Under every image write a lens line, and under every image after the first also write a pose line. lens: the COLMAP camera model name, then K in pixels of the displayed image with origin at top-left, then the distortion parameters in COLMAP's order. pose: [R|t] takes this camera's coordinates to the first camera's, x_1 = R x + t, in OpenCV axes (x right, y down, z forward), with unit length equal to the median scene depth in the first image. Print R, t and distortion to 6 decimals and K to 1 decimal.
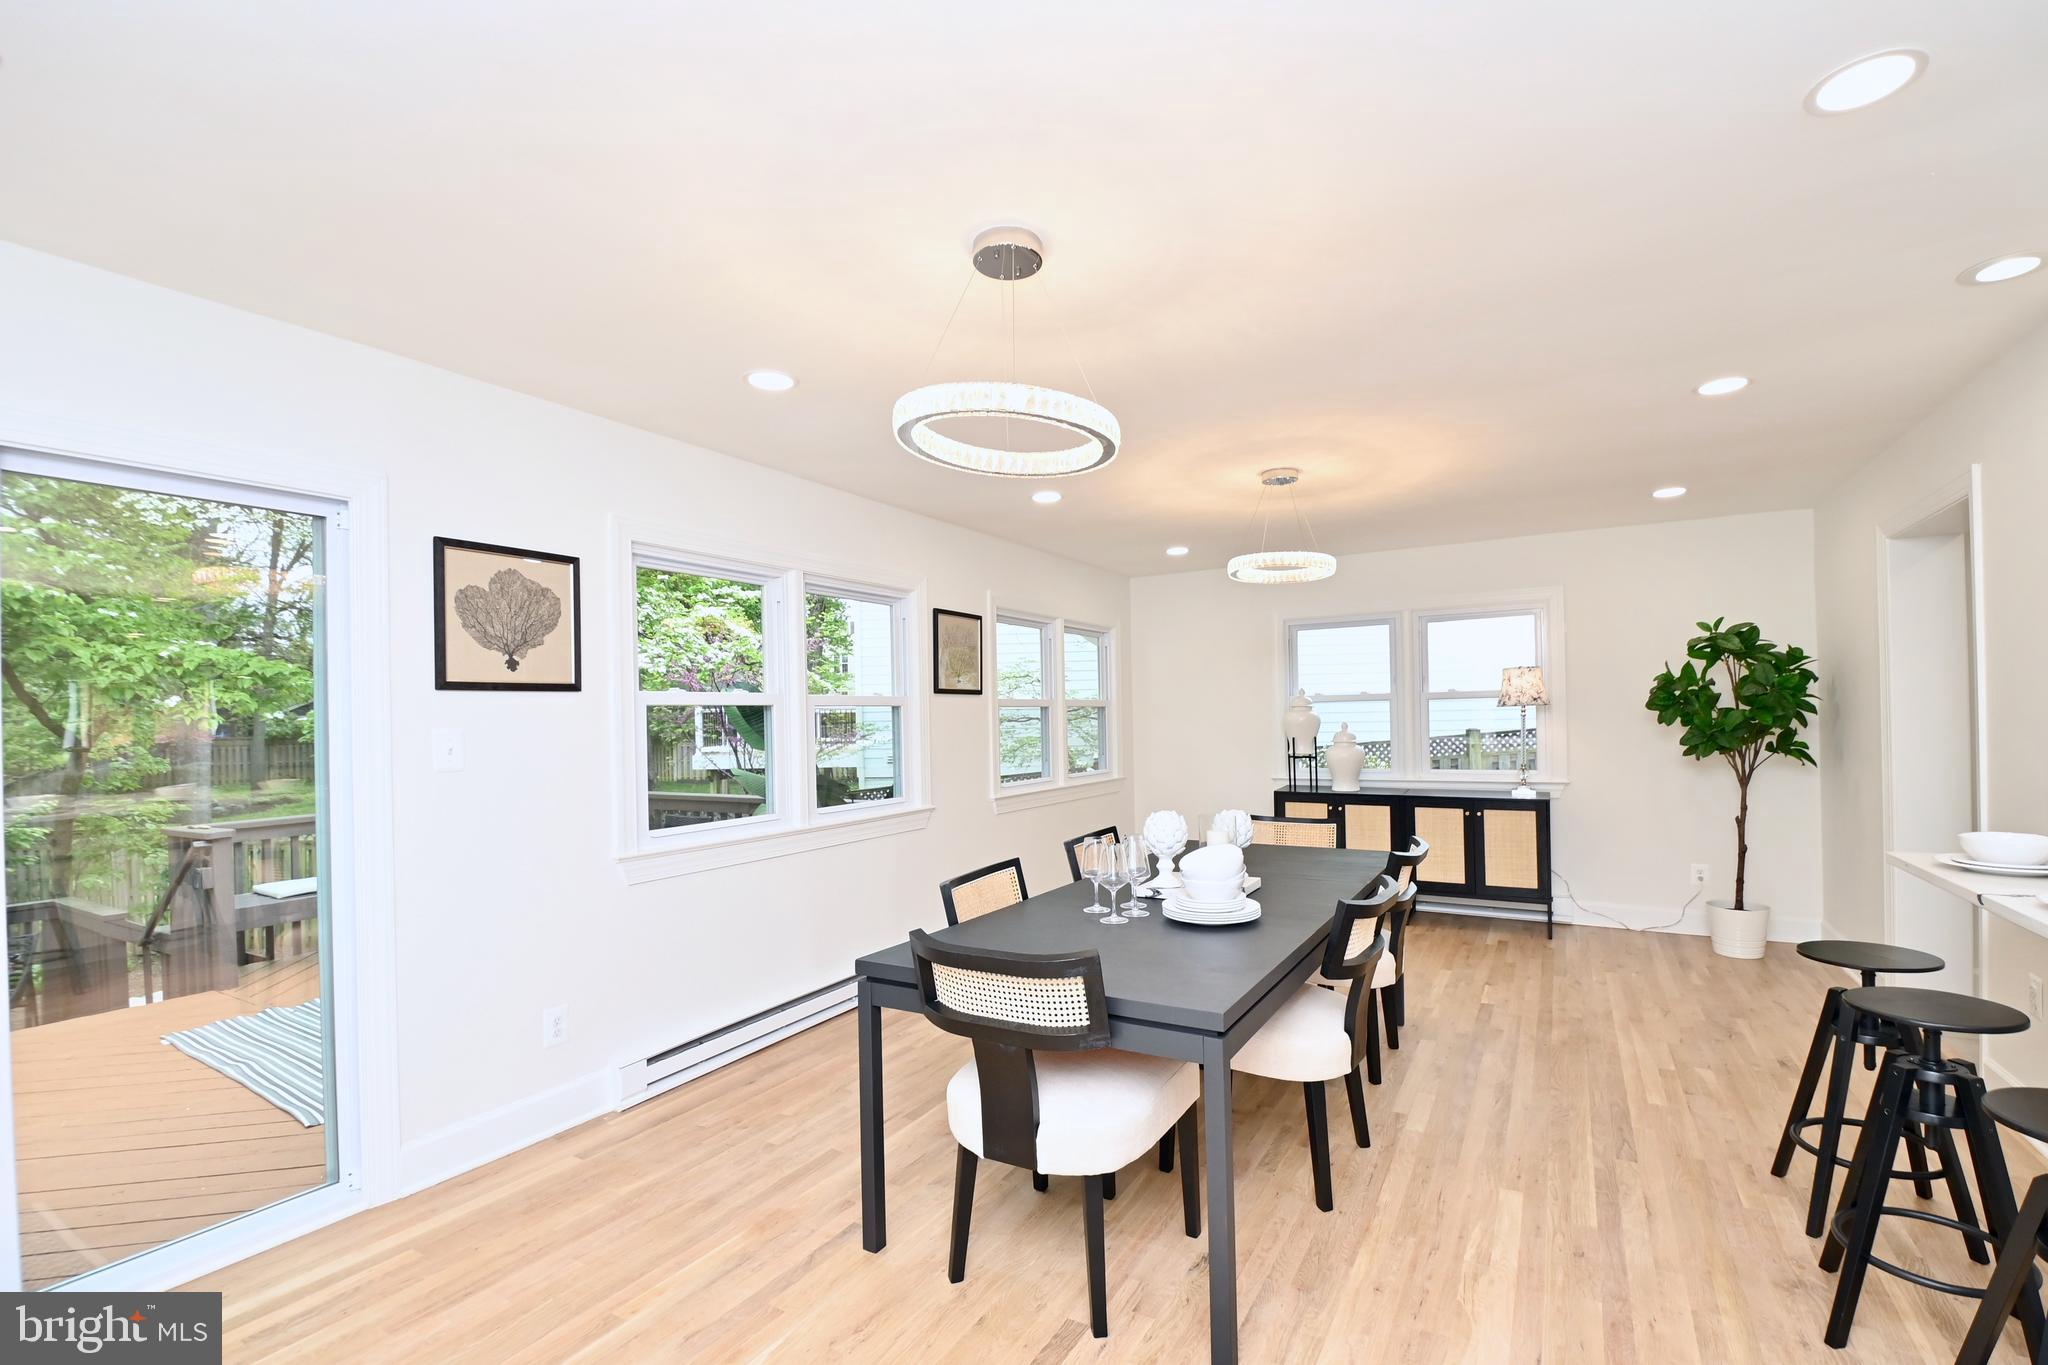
lens RADIAL K [[898.4, 0, 1037.2], [0, 898.4, 711.5], [0, 0, 1]] dist [0.007621, -0.017892]
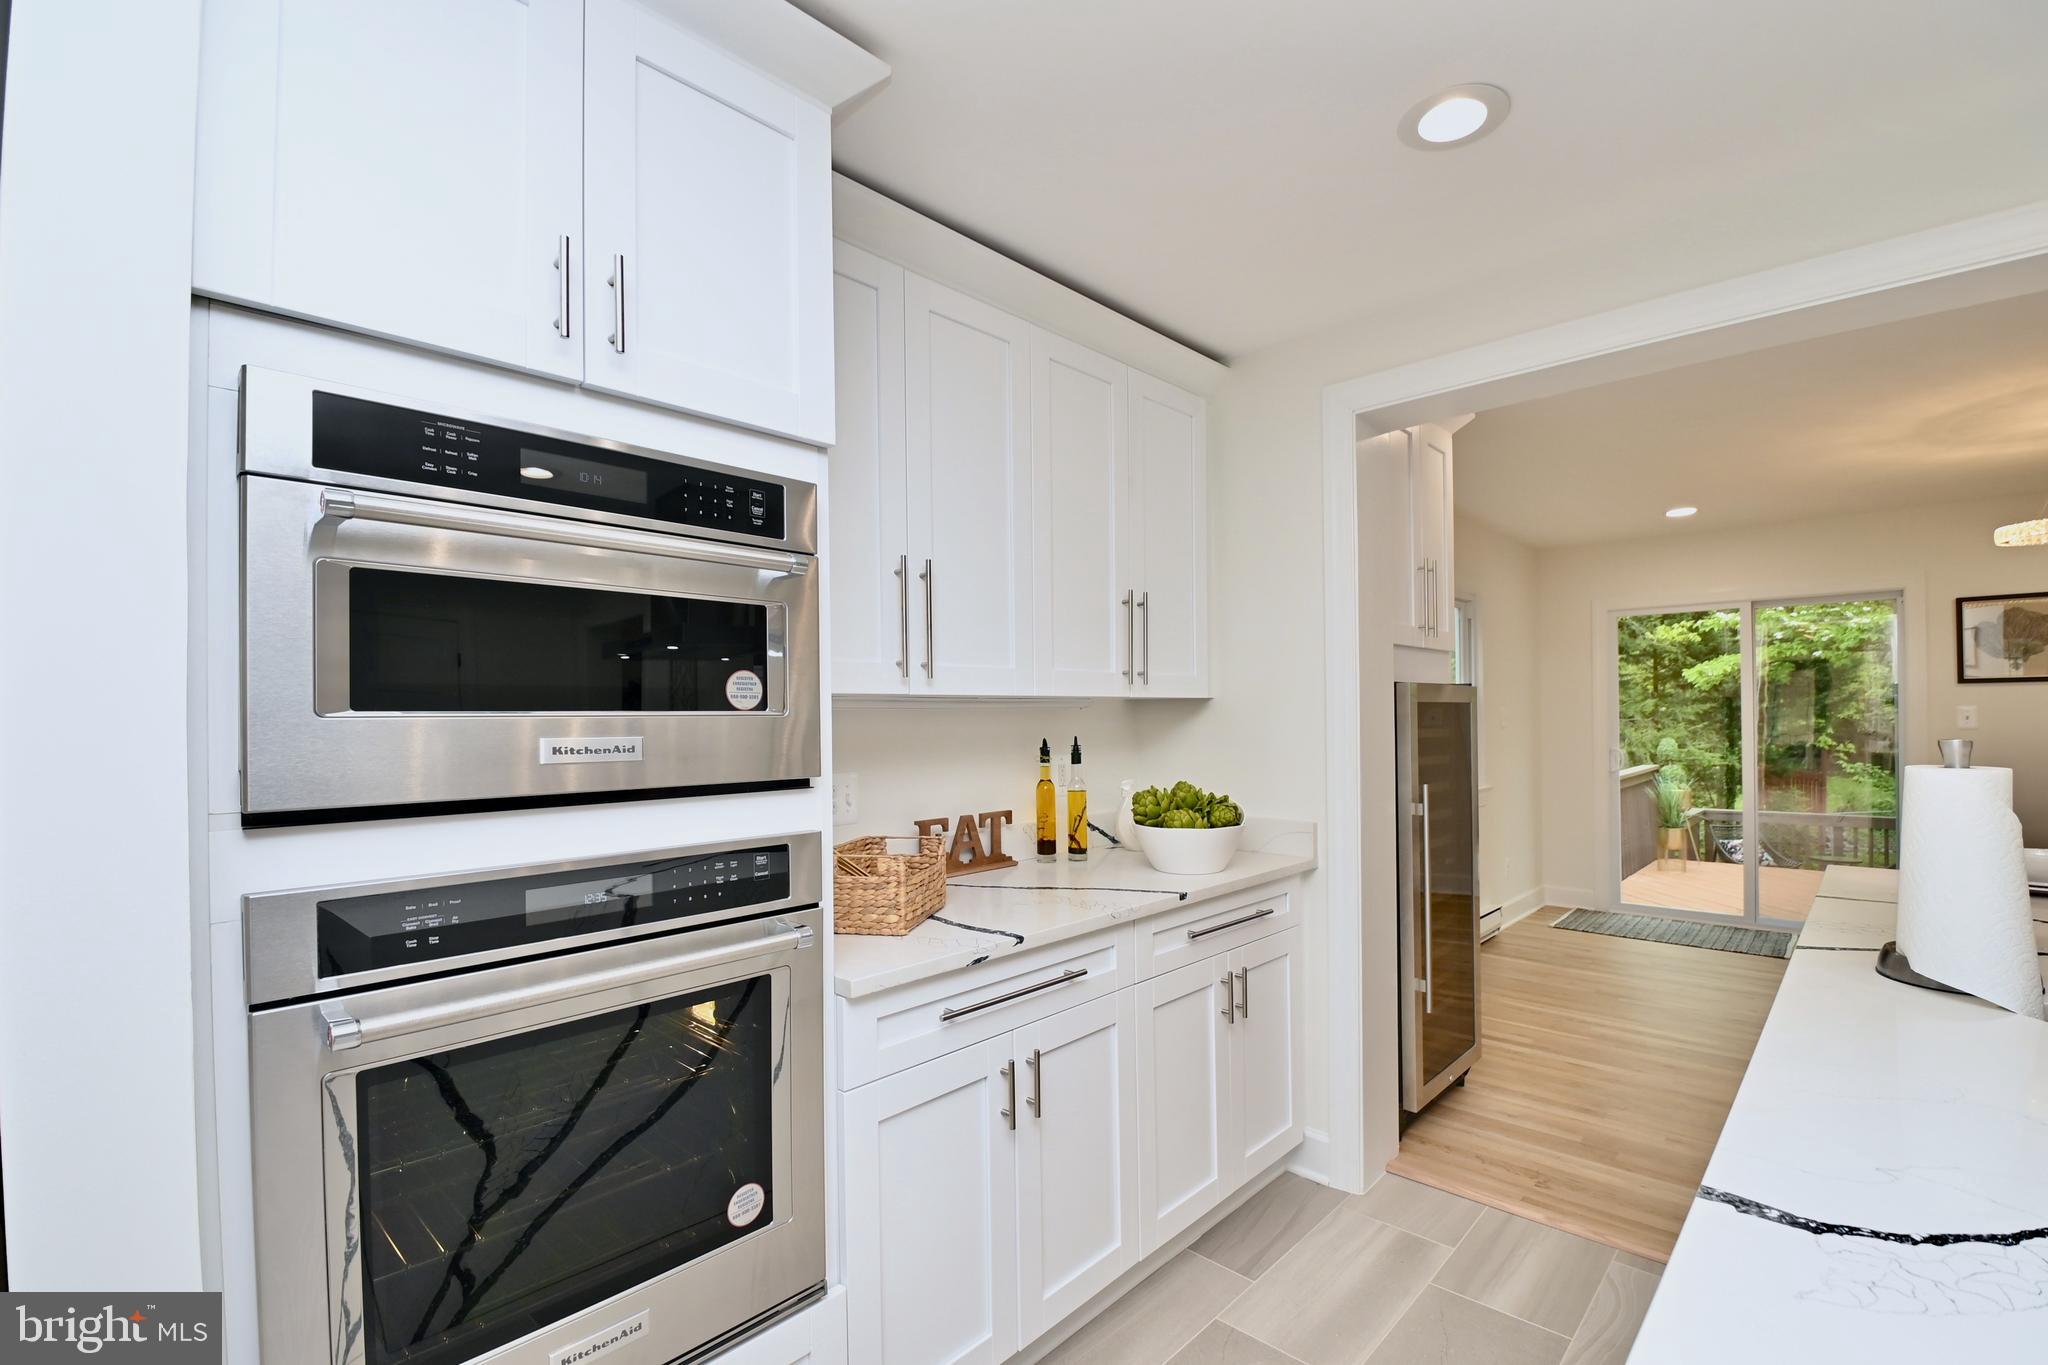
lens RADIAL K [[898.4, 0, 1042.7], [0, 898.4, 712.4], [0, 0, 1]] dist [0.004421, -0.013338]
pose [[-0.229912, 0.016637, -0.973069, 1.324210], [0.020248, 0.999719, 0.012309, -0.023313], [0.973001, -0.016873, -0.230185, -0.326698]]
